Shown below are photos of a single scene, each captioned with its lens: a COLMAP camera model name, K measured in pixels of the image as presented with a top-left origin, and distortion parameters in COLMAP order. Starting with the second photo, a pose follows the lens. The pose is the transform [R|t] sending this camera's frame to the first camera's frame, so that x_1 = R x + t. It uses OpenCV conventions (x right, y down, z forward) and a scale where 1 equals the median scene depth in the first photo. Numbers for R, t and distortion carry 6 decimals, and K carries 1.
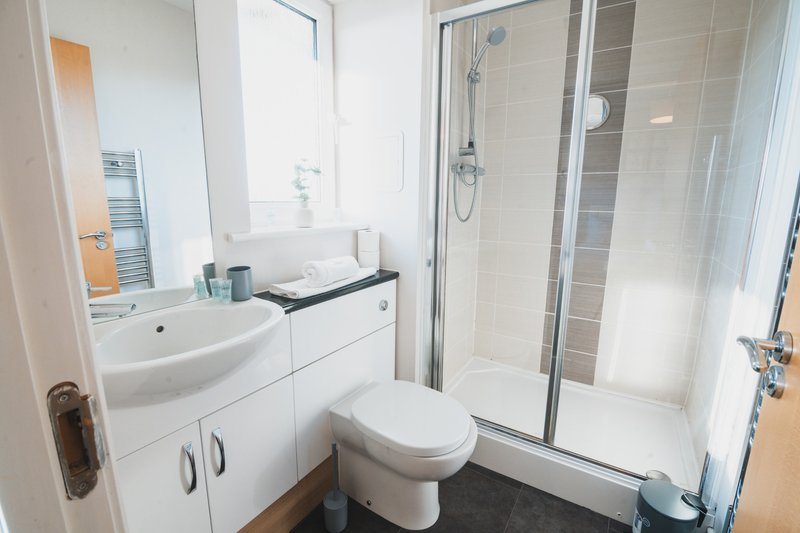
lens RADIAL K [[362.3, 0, 400.0], [0, 362.3, 266.5], [0, 0, 1]] dist [-0.014469, -0.000596]
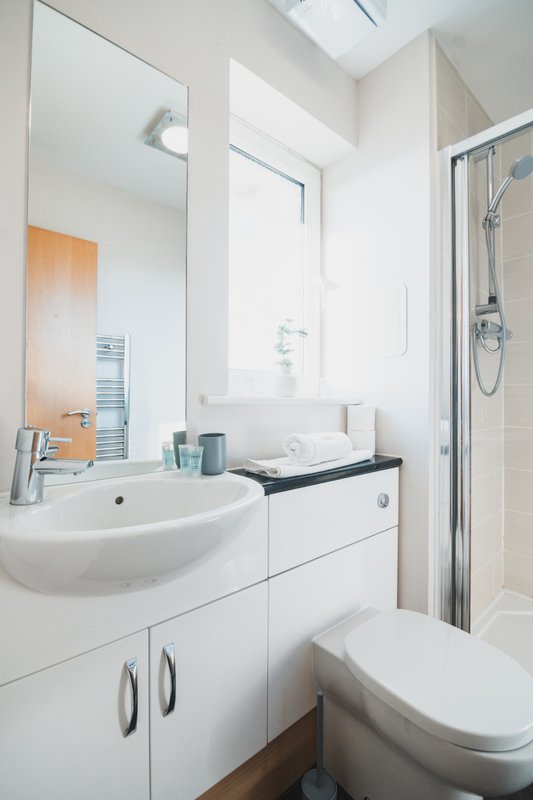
lens RADIAL K [[378.1, 0, 261.0], [0, 378.1, 398.1], [0, 0, 1]] dist [-0.011579, -0.000843]
pose [[0.959512, -0.007549, -0.281565, -0.071847], [-0.046848, 0.981440, -0.185961, 0.059941], [0.277743, 0.191623, 0.941350, 0.152248]]
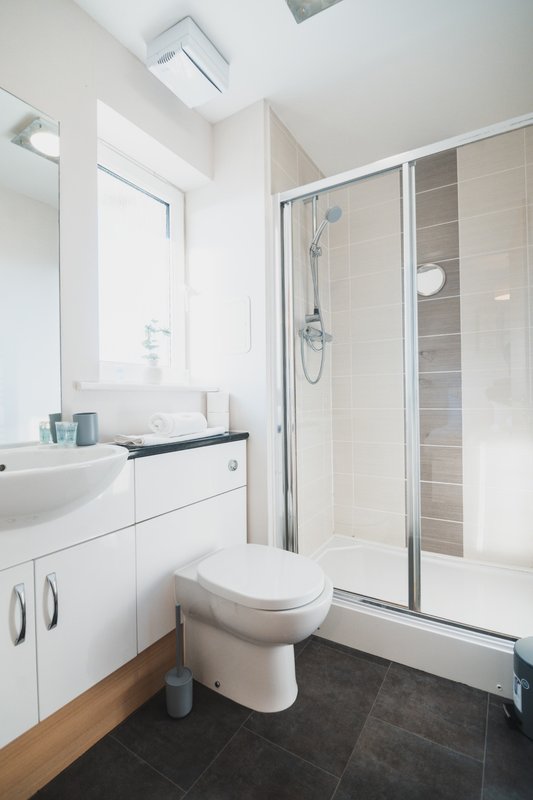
lens RADIAL K [[384.3, 0, 262.6], [0, 384.3, 400.2], [0, 0, 1]] dist [-0.012817, -0.001110]
pose [[0.999683, -0.023801, 0.008203, 0.031741], [0.024899, 0.982862, -0.182654, 0.134969], [-0.003715, 0.182800, 0.983143, -0.047619]]
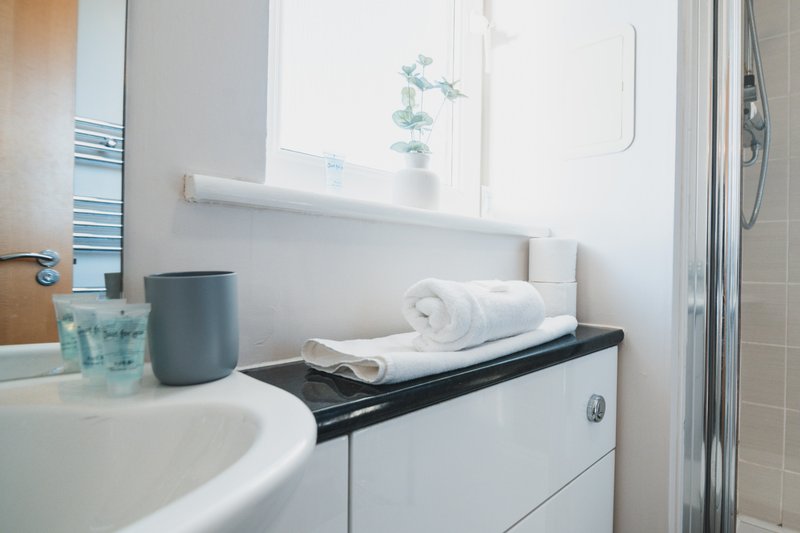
lens RADIAL K [[447.7, 0, 501.3], [0, 447.7, 266.9], [0, 0, 1]] dist [-0.003240, -0.000704]
pose [[0.997826, 0.007903, -0.065422, -0.128269], [-0.020094, 0.981990, -0.187859, 0.049686], [0.062759, 0.188765, 0.980015, 0.498527]]
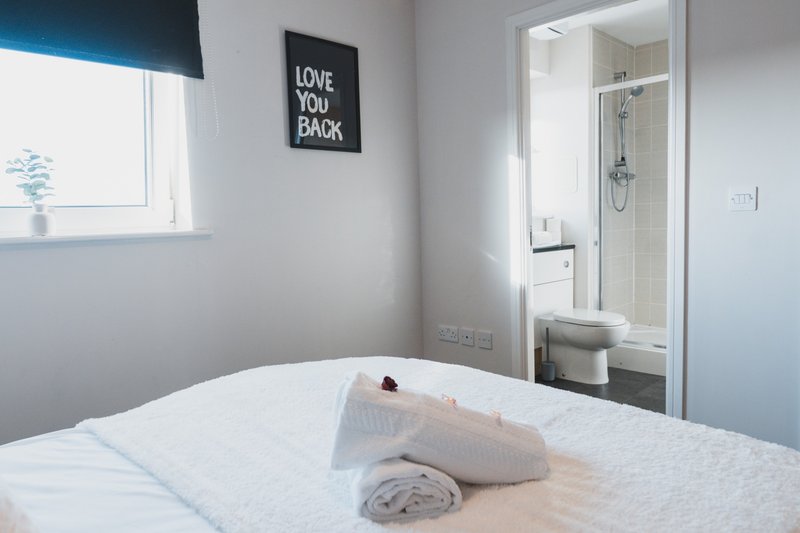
lens RADIAL K [[574.7, 0, 400.0], [0, 574.7, 266.5], [0, 0, 1]] dist [0.002632, 0.000127]
pose [[0.974506, -0.019416, -0.223518, -0.205478], [-0.004735, 0.994247, -0.107006, 0.417174], [0.224309, 0.105336, 0.968808, -1.691811]]
